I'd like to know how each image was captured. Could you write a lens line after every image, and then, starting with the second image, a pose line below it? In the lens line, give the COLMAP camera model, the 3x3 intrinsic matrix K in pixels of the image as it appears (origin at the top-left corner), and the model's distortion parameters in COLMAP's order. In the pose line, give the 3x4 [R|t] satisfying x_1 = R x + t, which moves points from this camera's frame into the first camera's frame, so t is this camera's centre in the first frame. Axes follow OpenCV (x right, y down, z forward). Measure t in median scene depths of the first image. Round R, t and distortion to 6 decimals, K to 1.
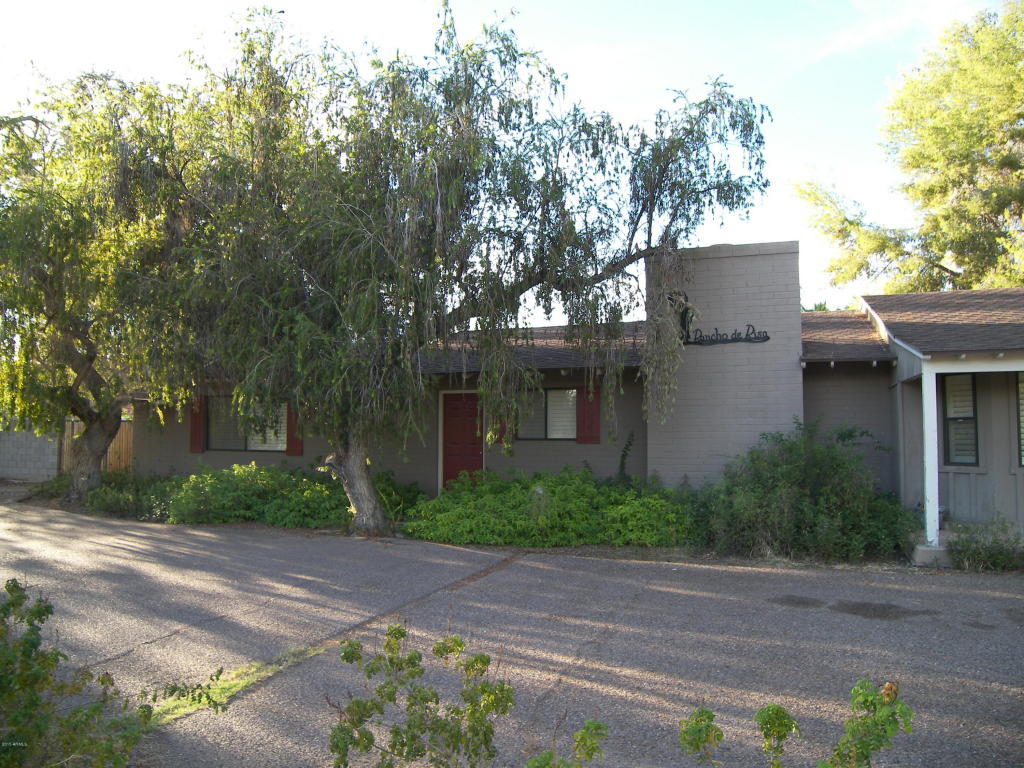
lens RADIAL K [[715.5, 0, 512.0], [0, 715.5, 384.0], [0, 0, 1]] dist [-0.142573, 0.104996]
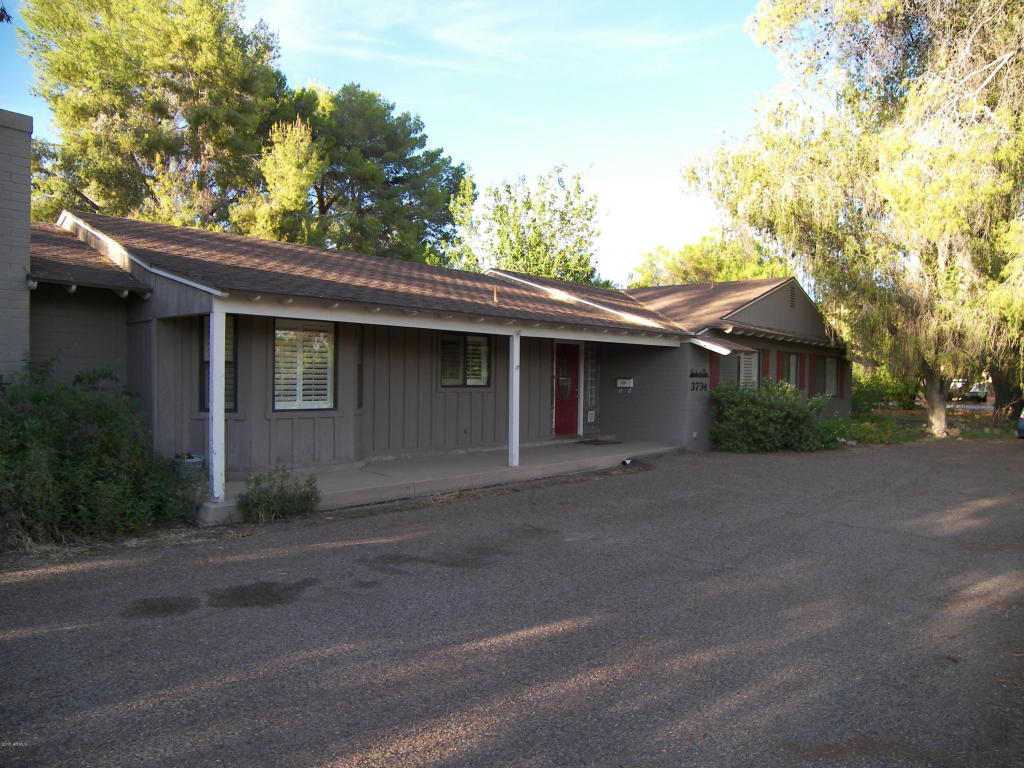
lens RADIAL K [[715.5, 0, 512.0], [0, 715.5, 384.0], [0, 0, 1]] dist [-0.142573, 0.104996]
pose [[0.371451, -0.005121, 0.928438, -0.079452], [-0.082356, 0.995861, 0.038442, 0.008644], [-0.924793, -0.090742, 0.369492, 0.233236]]
